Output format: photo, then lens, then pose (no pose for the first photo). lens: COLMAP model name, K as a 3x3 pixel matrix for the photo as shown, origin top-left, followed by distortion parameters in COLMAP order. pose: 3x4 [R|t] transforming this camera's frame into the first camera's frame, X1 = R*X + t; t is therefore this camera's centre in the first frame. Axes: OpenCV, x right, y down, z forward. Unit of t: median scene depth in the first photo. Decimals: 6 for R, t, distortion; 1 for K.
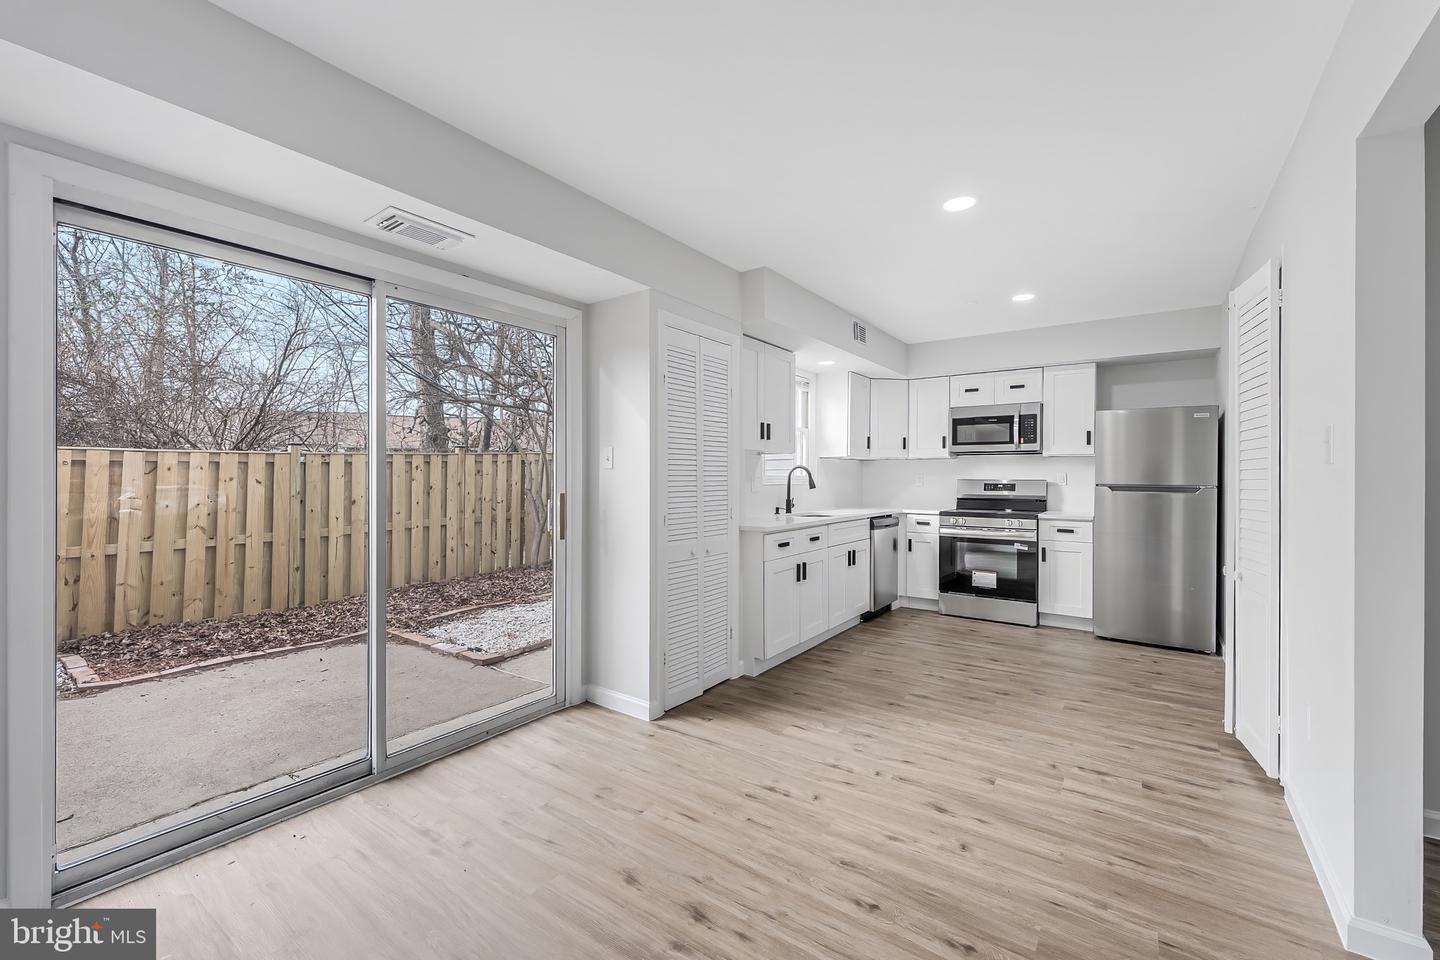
lens RADIAL K [[587.7, 0, 723.3], [0, 587.7, 478.1], [0, 0, 1]] dist [0.001569, -0.000066]
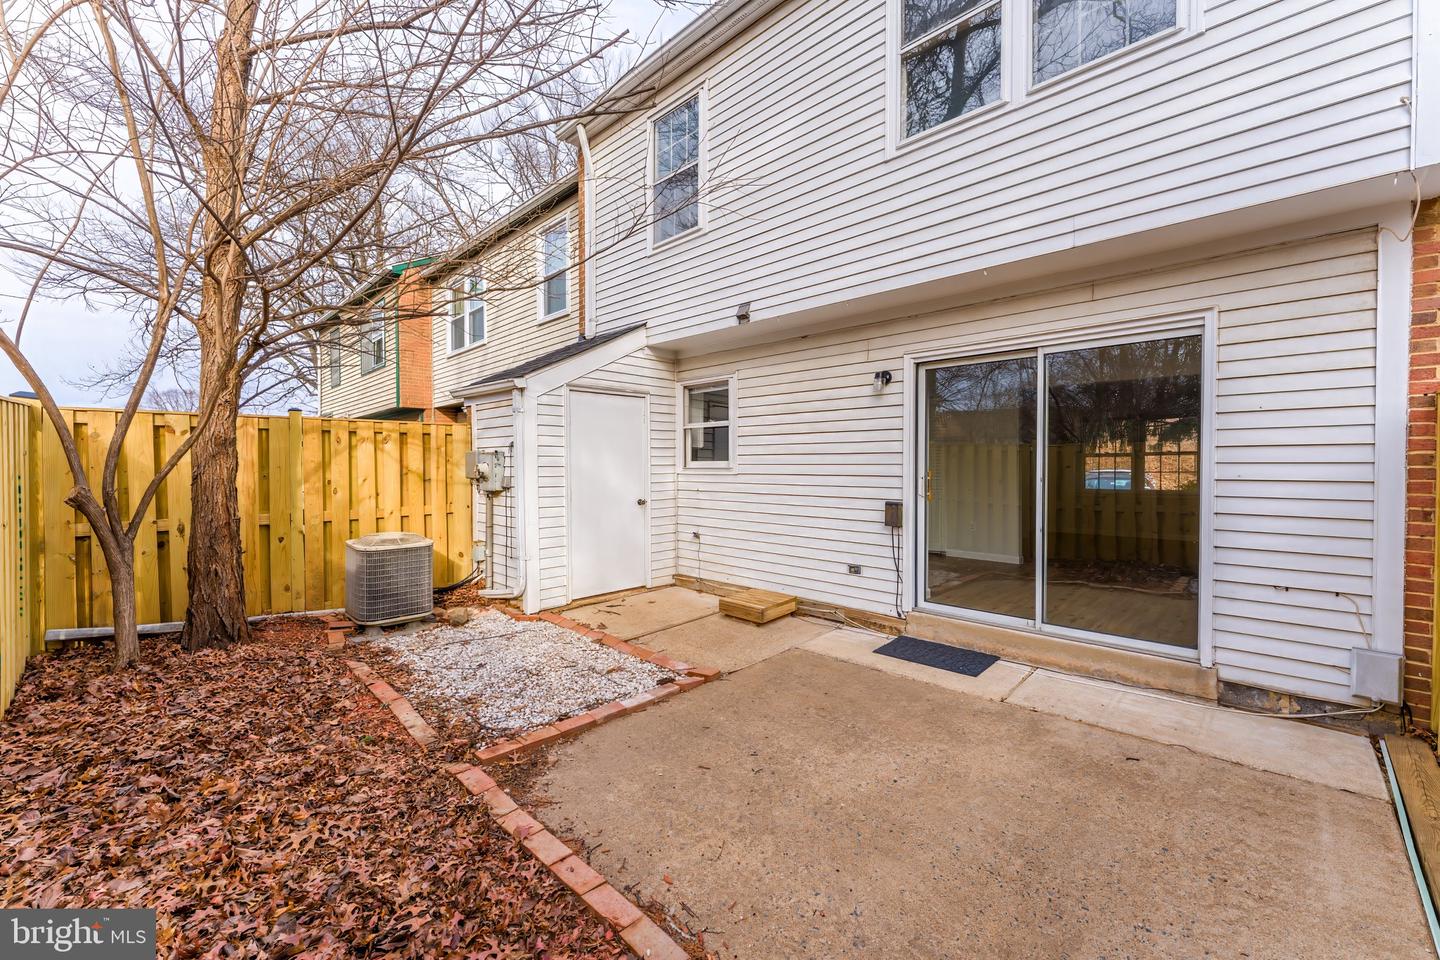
lens RADIAL K [[578.5, 0, 722.9], [0, 578.5, 471.3], [0, 0, 1]] dist [-0.001245, -0.000203]
pose [[0.152106, -0.014273, 0.988261, -1.320059], [0.005109, 0.999894, 0.013655, 0.004584], [-0.988351, 0.002972, 0.152163, 0.915926]]
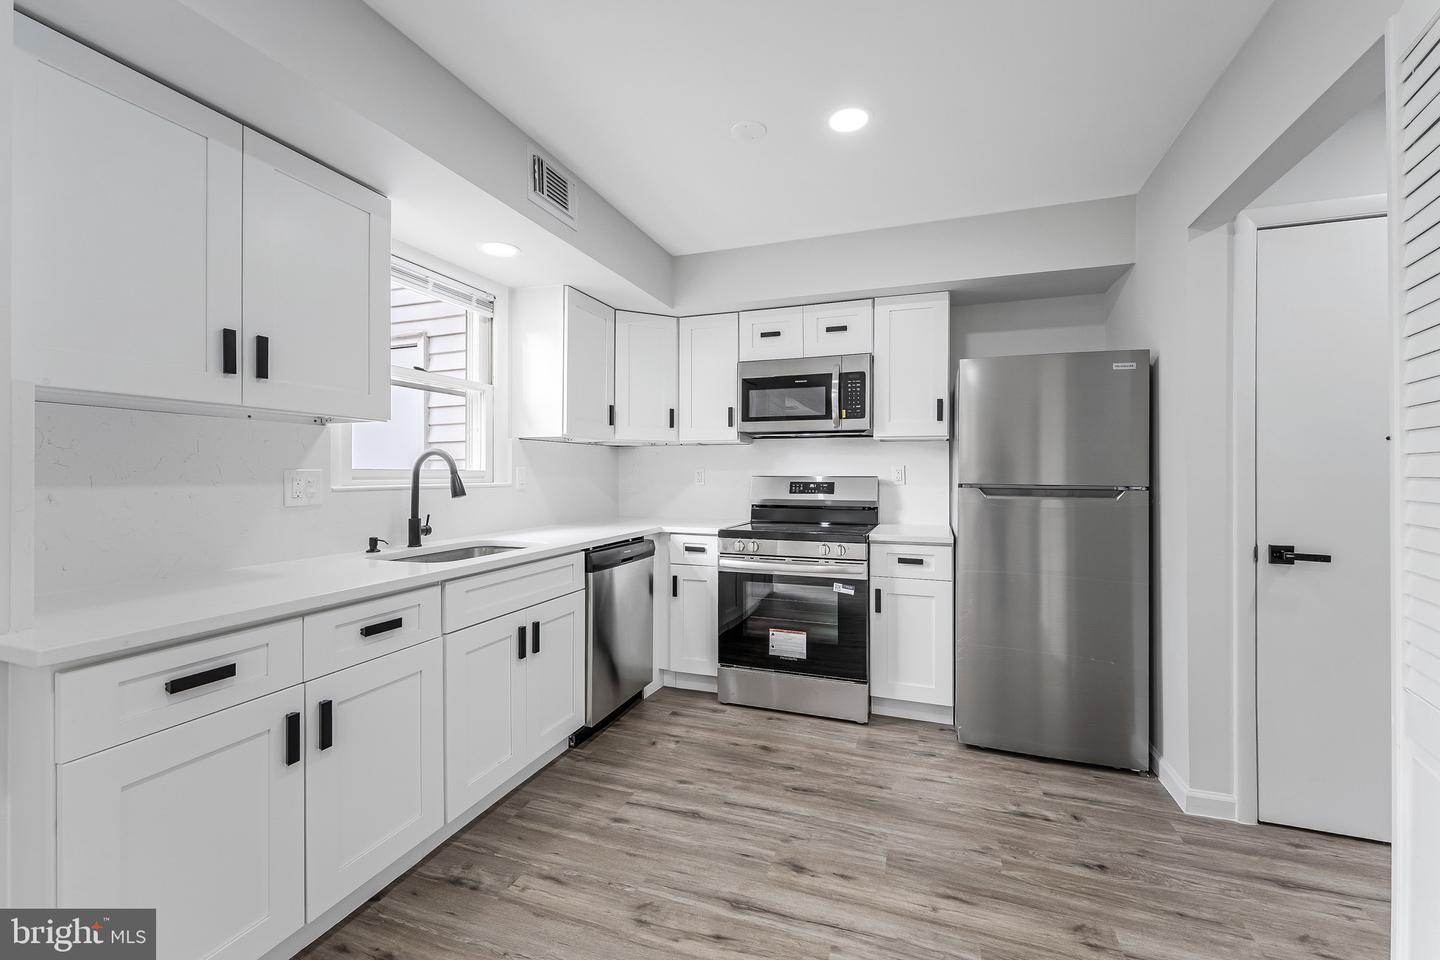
lens RADIAL K [[578.5, 0, 722.9], [0, 578.5, 471.3], [0, 0, 1]] dist [-0.001245, -0.000203]
pose [[0.962262, -0.001535, 0.272119, 0.251937], [0.002807, 0.999987, -0.004287, -0.000560], [-0.272109, 0.004889, 0.962254, 0.515152]]
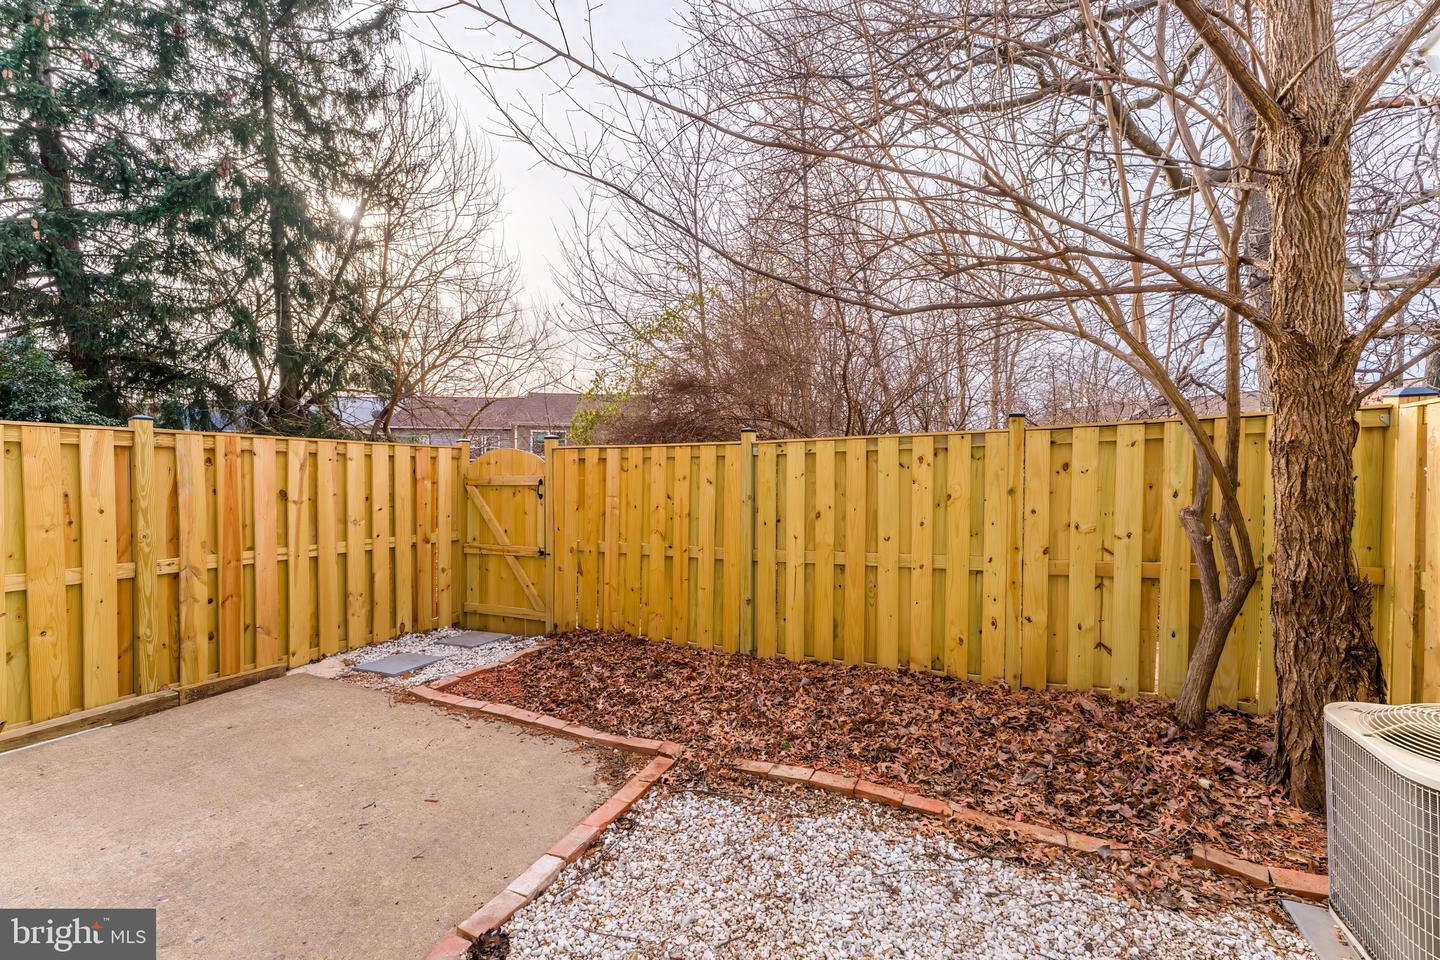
lens RADIAL K [[578.7, 0, 725.2], [0, 578.7, 474.5], [0, 0, 1]] dist [0.000871, -0.000204]
pose [[0.194827, 0.006879, -0.980814, -0.046360], [-0.004851, 0.999970, 0.006050, -0.010106], [0.980826, 0.003580, 0.194854, 1.215724]]
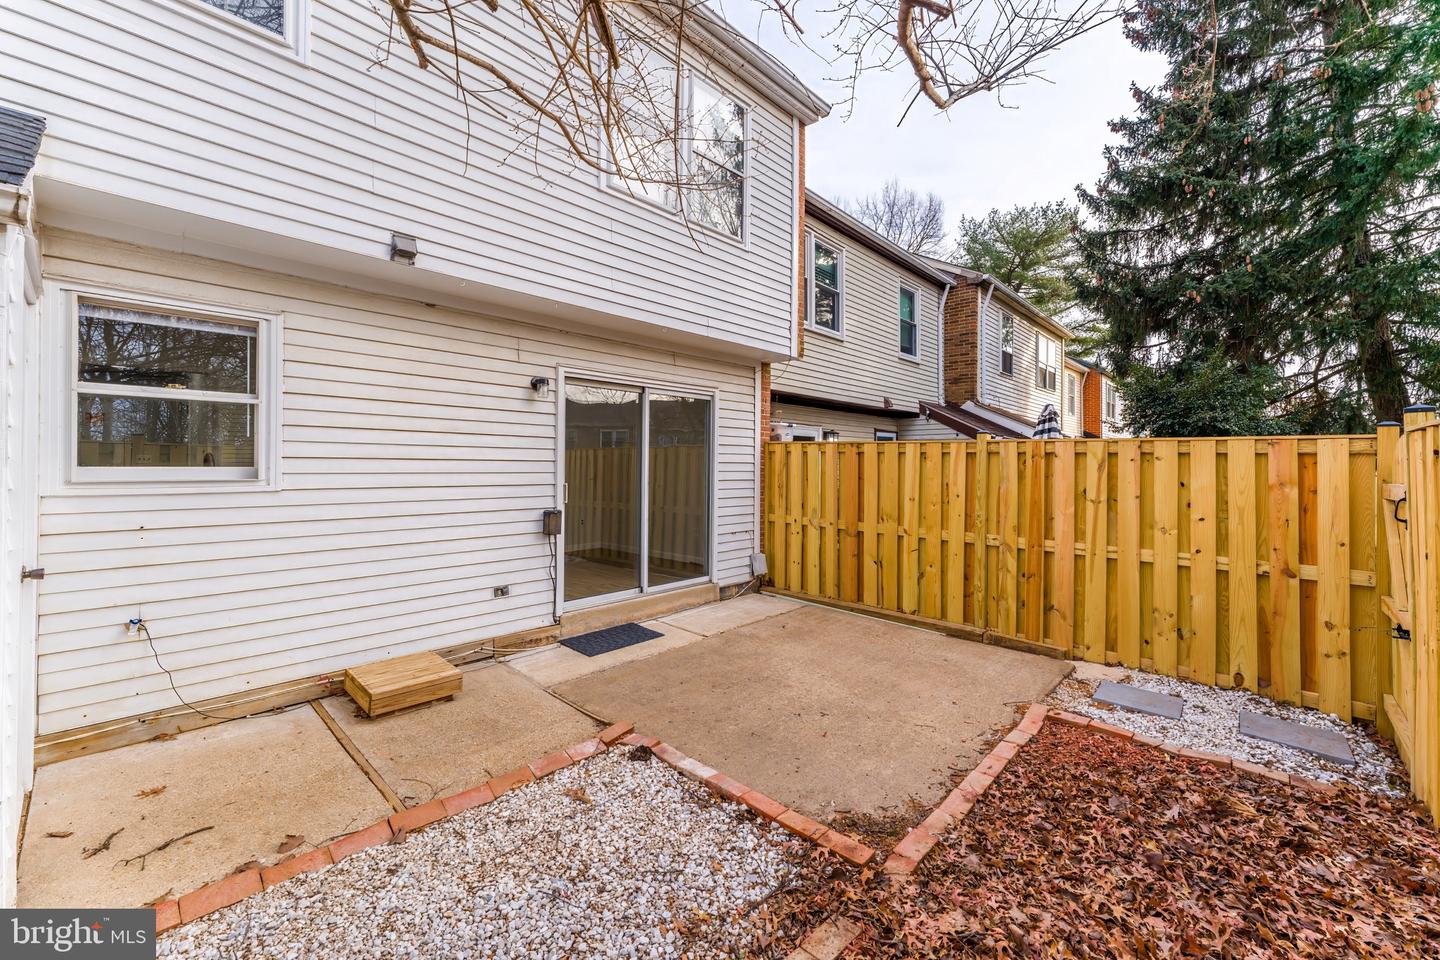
lens RADIAL K [[584.6, 0, 725.8], [0, 584.6, 460.8], [0, 0, 1]] dist [-0.001501, -0.000482]
pose [[-0.991976, -0.010220, 0.126010, -0.665216], [-0.010592, 0.999941, -0.002277, -0.015291], [-0.125979, -0.003594, -0.992026, 1.807300]]
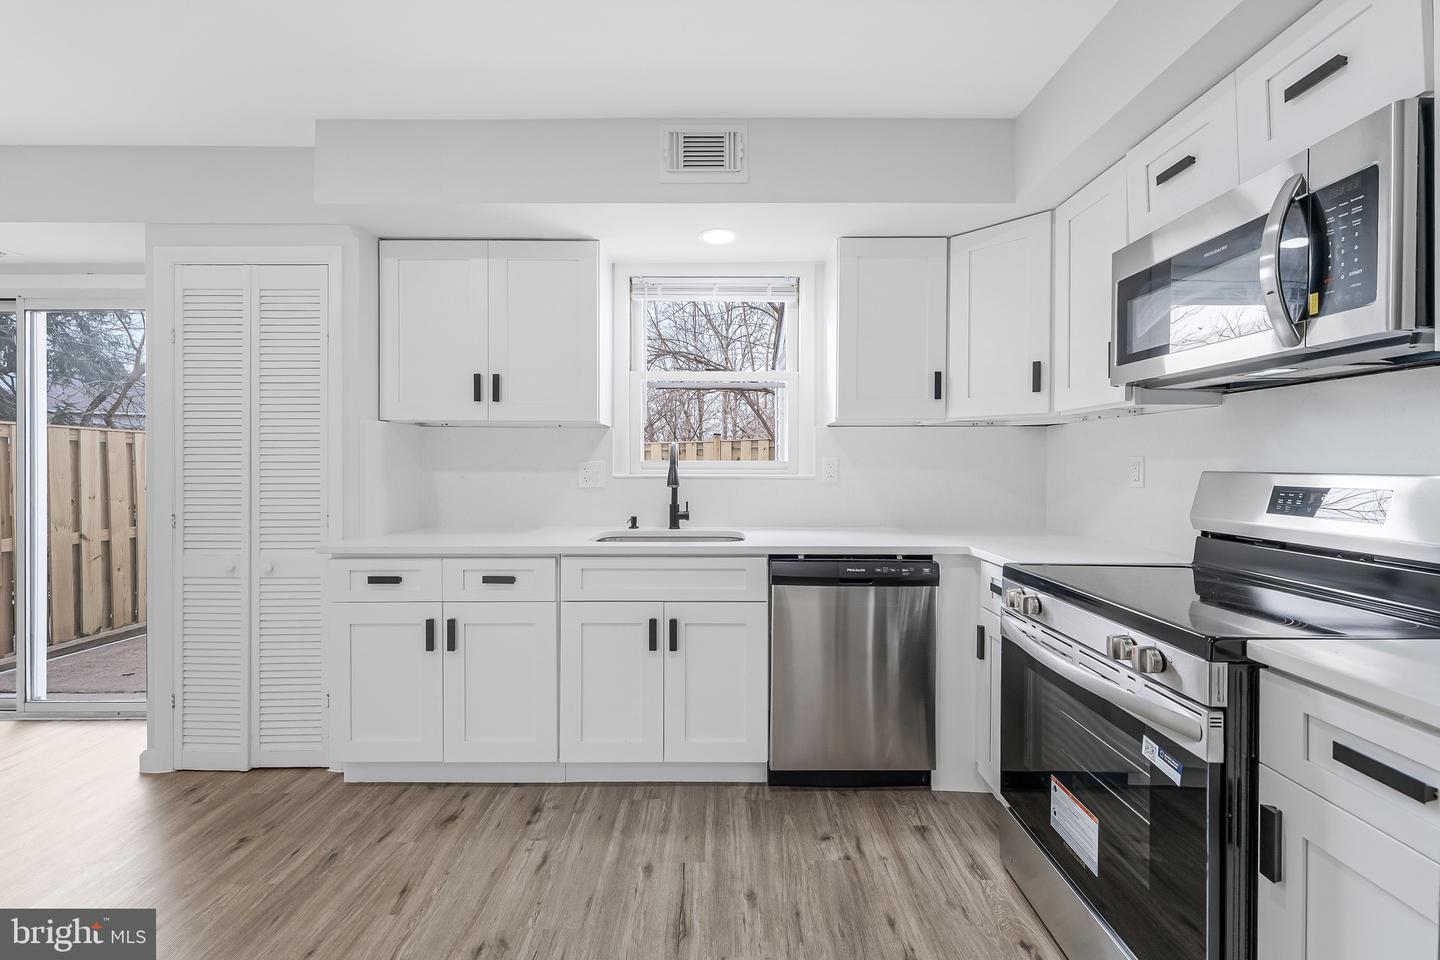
lens RADIAL K [[583.0, 0, 725.9], [0, 583.0, 466.0], [0, 0, 1]] dist [-0.000093, 0.000401]
pose [[0.584190, 0.002153, -0.811614, 0.652675], [-0.002353, 0.999997, 0.000959, -0.000664], [0.811614, 0.001349, 0.584193, 0.794185]]
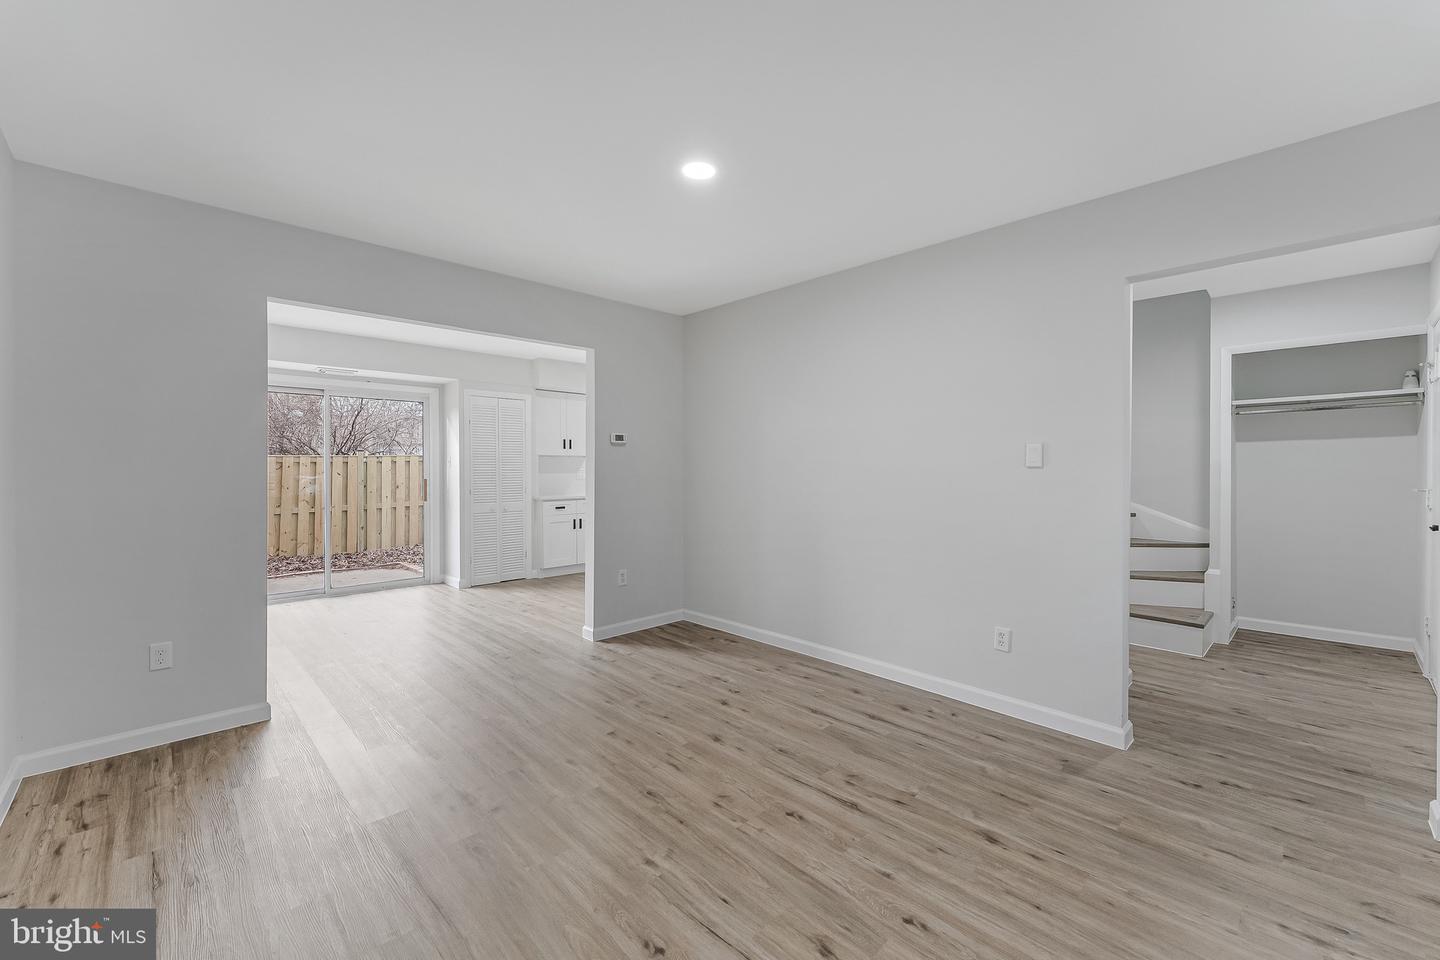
lens RADIAL K [[585.3, 0, 725.1], [0, 585.3, 469.6], [0, 0, 1]] dist [-0.002525, -0.000090]
pose [[0.984093, -0.004001, -0.177608, 0.783478], [0.004008, 0.999992, -0.000319, -0.001623], [0.177607, -0.000398, 0.984101, -0.580603]]
